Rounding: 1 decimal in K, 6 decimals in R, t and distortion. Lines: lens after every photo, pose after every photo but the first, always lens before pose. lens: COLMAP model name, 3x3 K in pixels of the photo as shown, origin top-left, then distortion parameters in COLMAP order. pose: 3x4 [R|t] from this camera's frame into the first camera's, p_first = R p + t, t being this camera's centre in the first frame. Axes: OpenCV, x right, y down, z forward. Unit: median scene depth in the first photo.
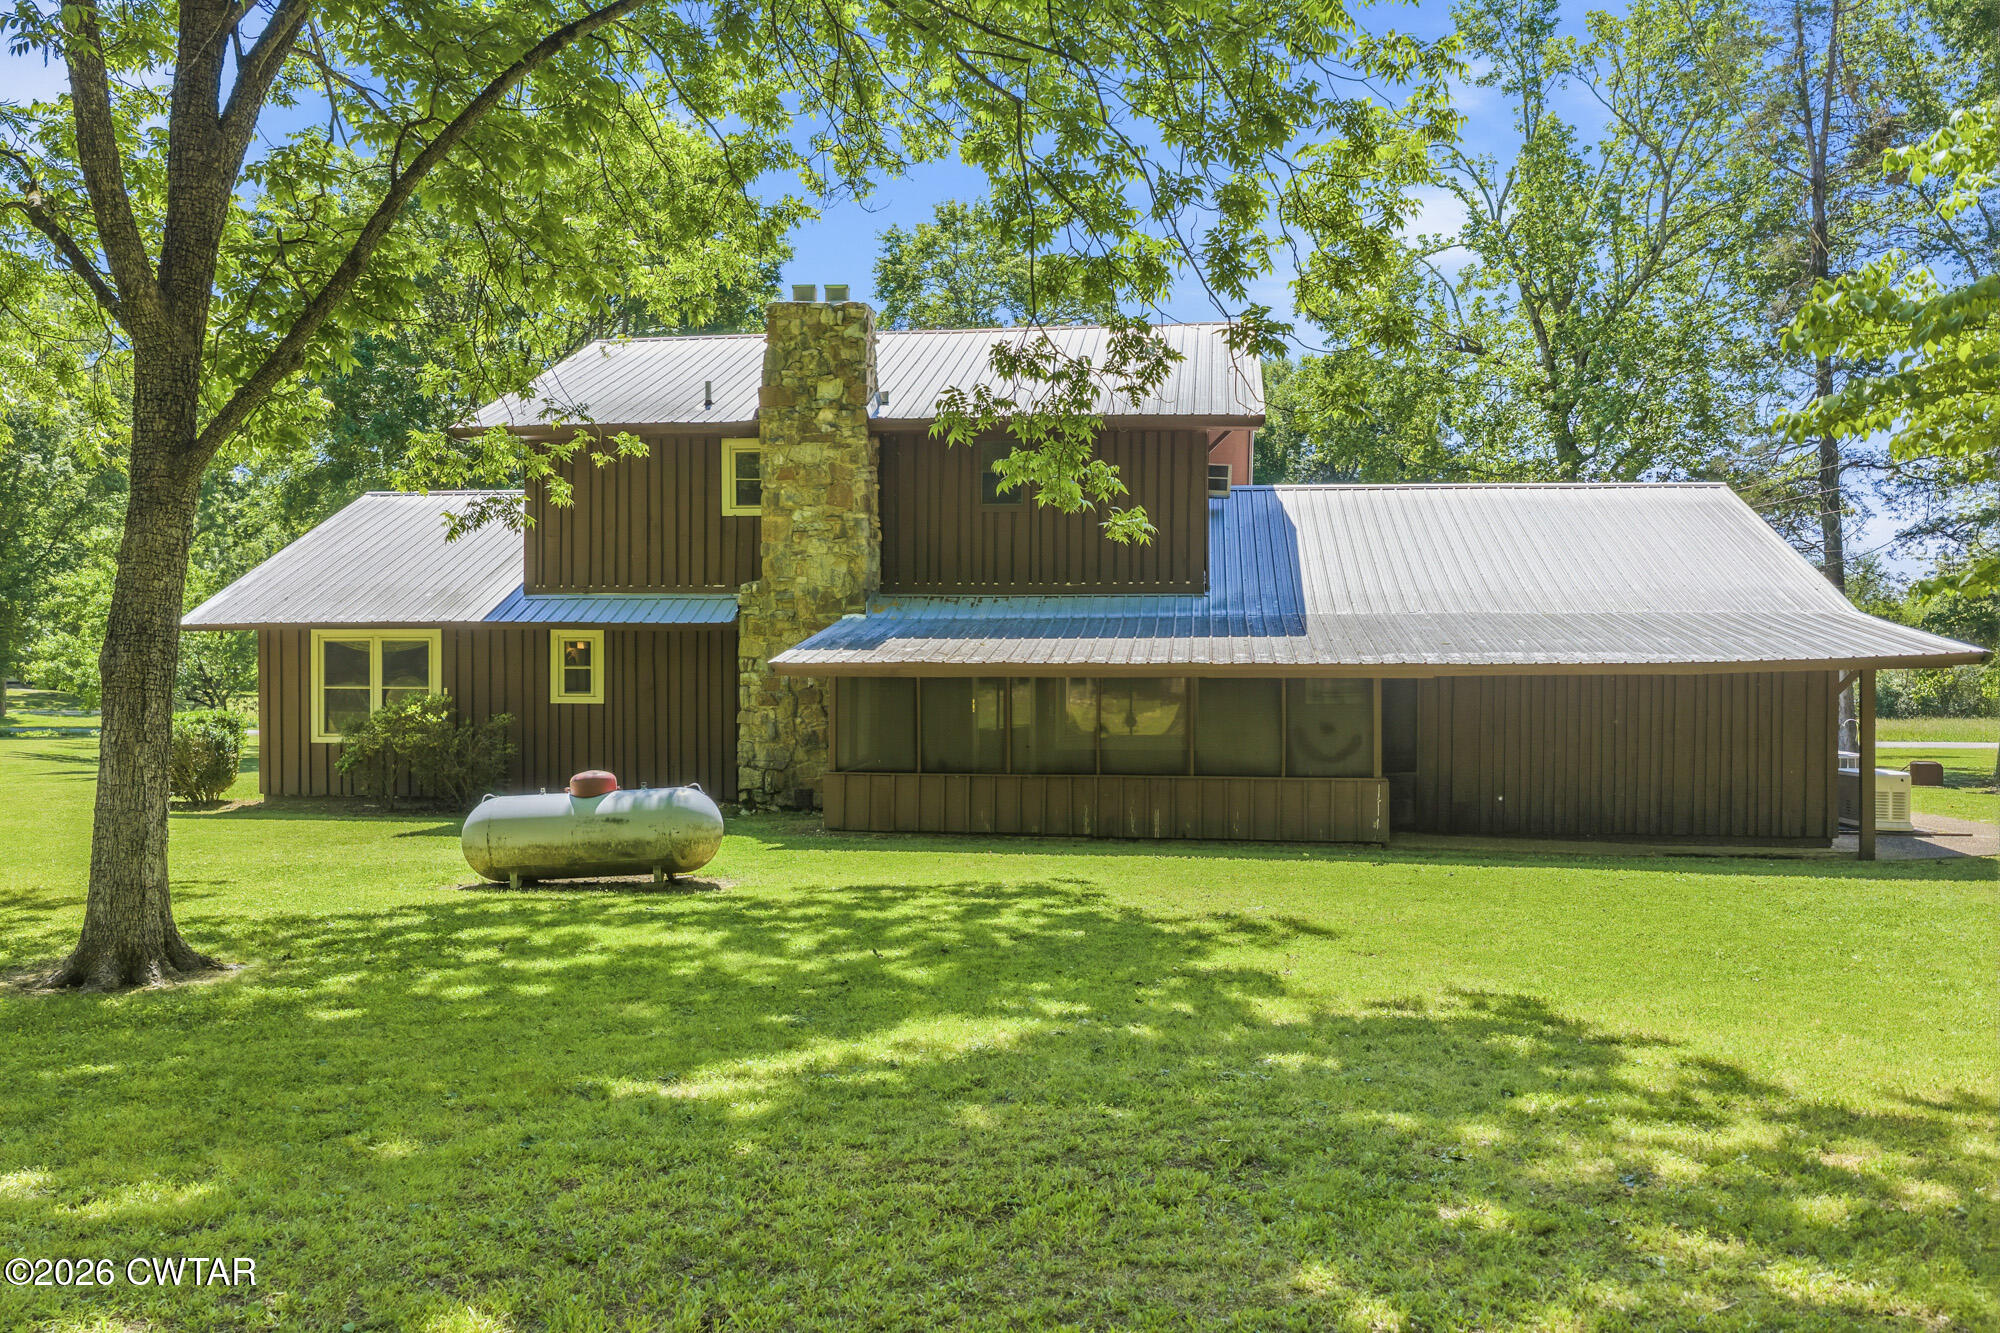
lens RADIAL K [[1646.8, 0, 1000.0], [0, 1646.8, 666.5], [0, 0, 1]] dist [0.002680, -0.011745]
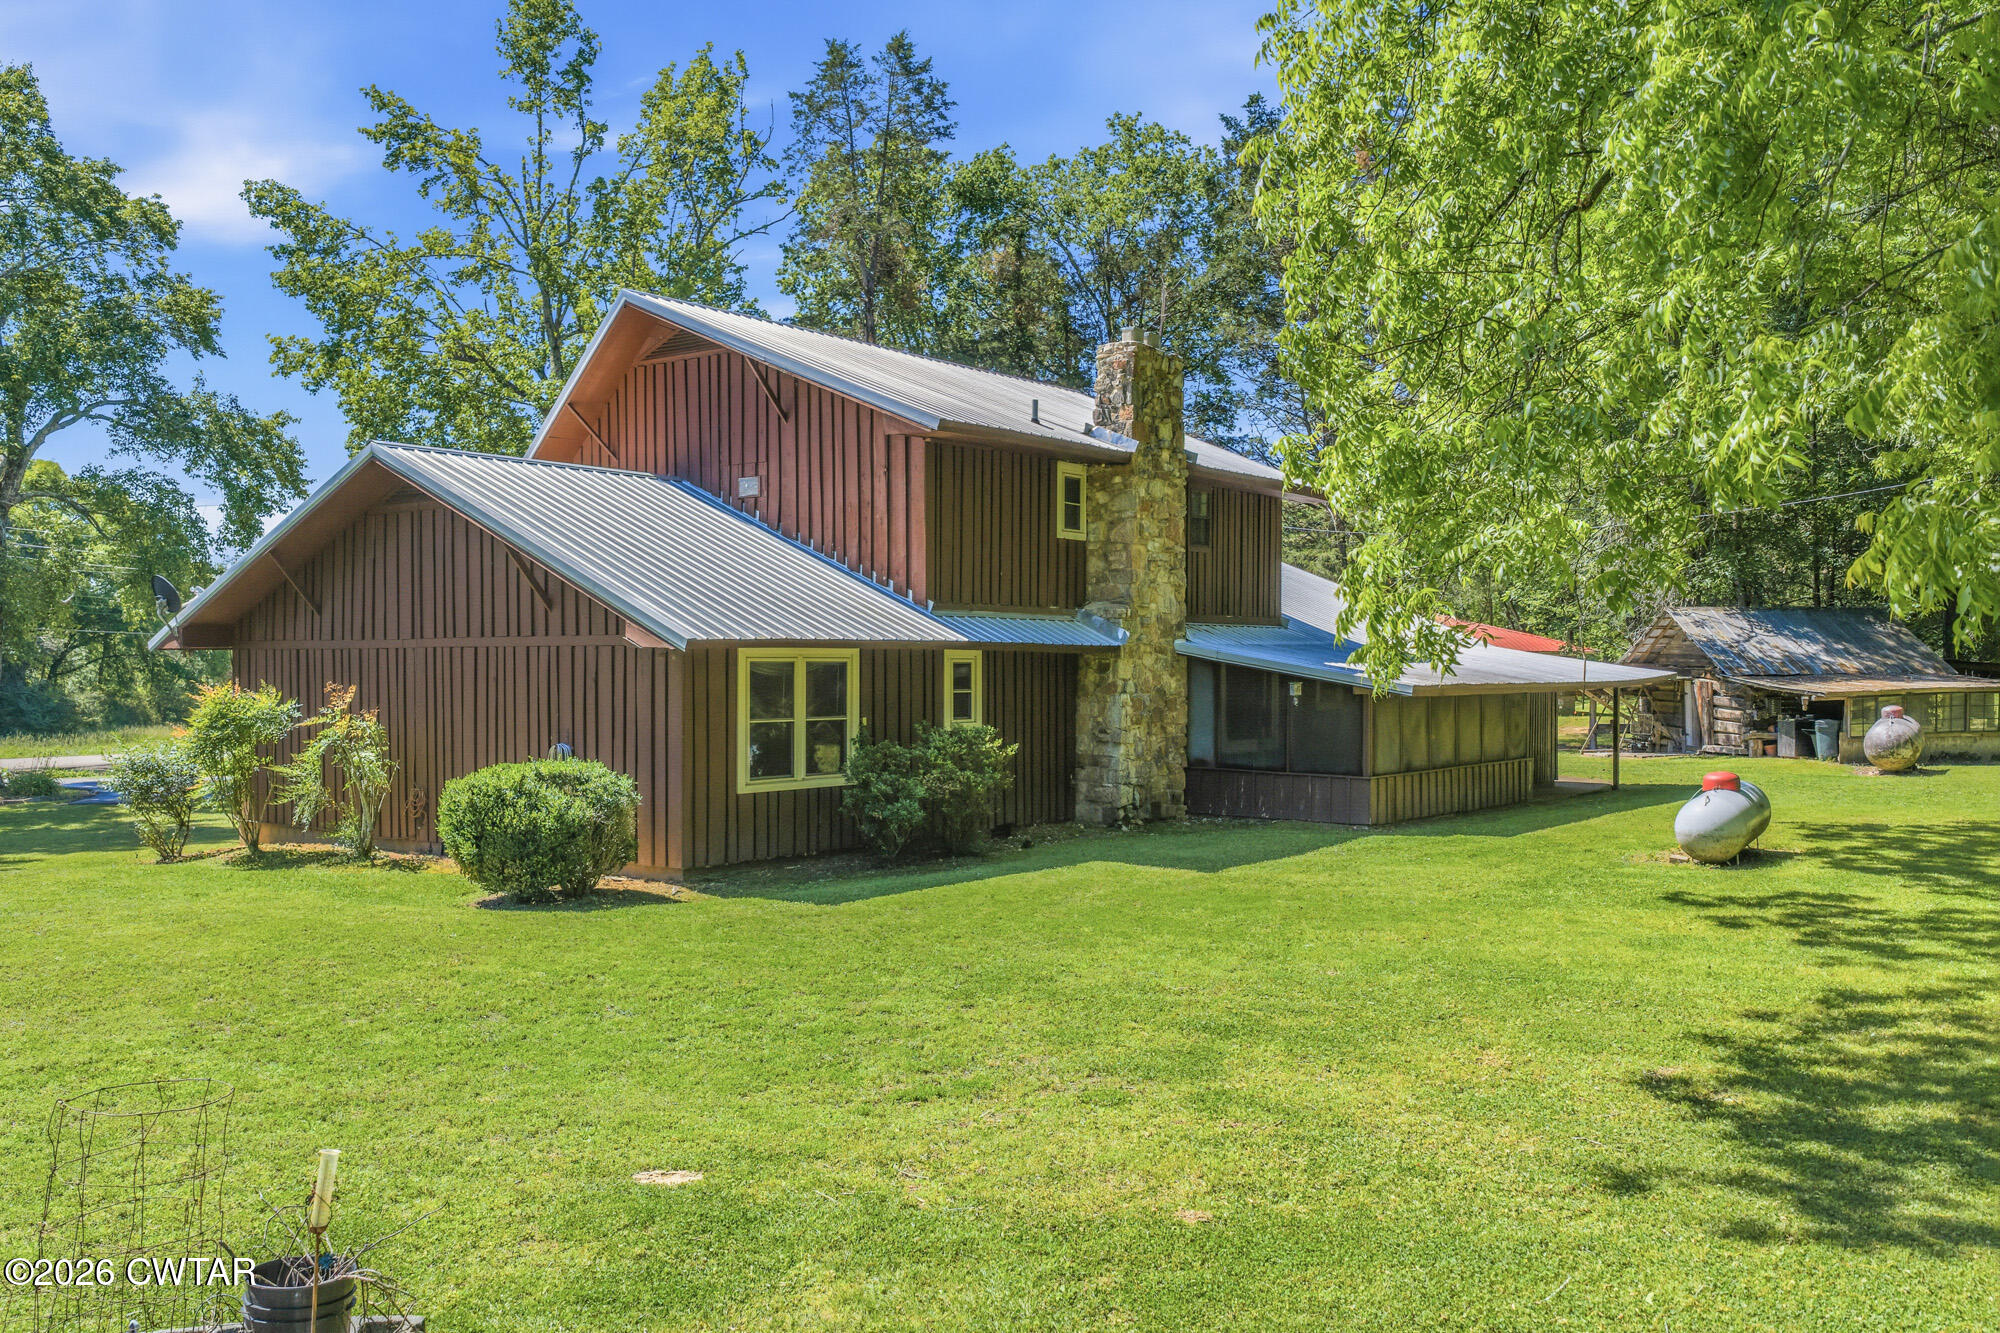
lens RADIAL K [[1646.8, 0, 1000.0], [0, 1646.8, 666.5], [0, 0, 1]] dist [0.002680, -0.011745]
pose [[0.498488, -0.000890, 0.866896, -1.047147], [0.002089, 0.999998, -0.000175, -0.013111], [-0.866894, 0.001898, 0.498489, 0.528101]]
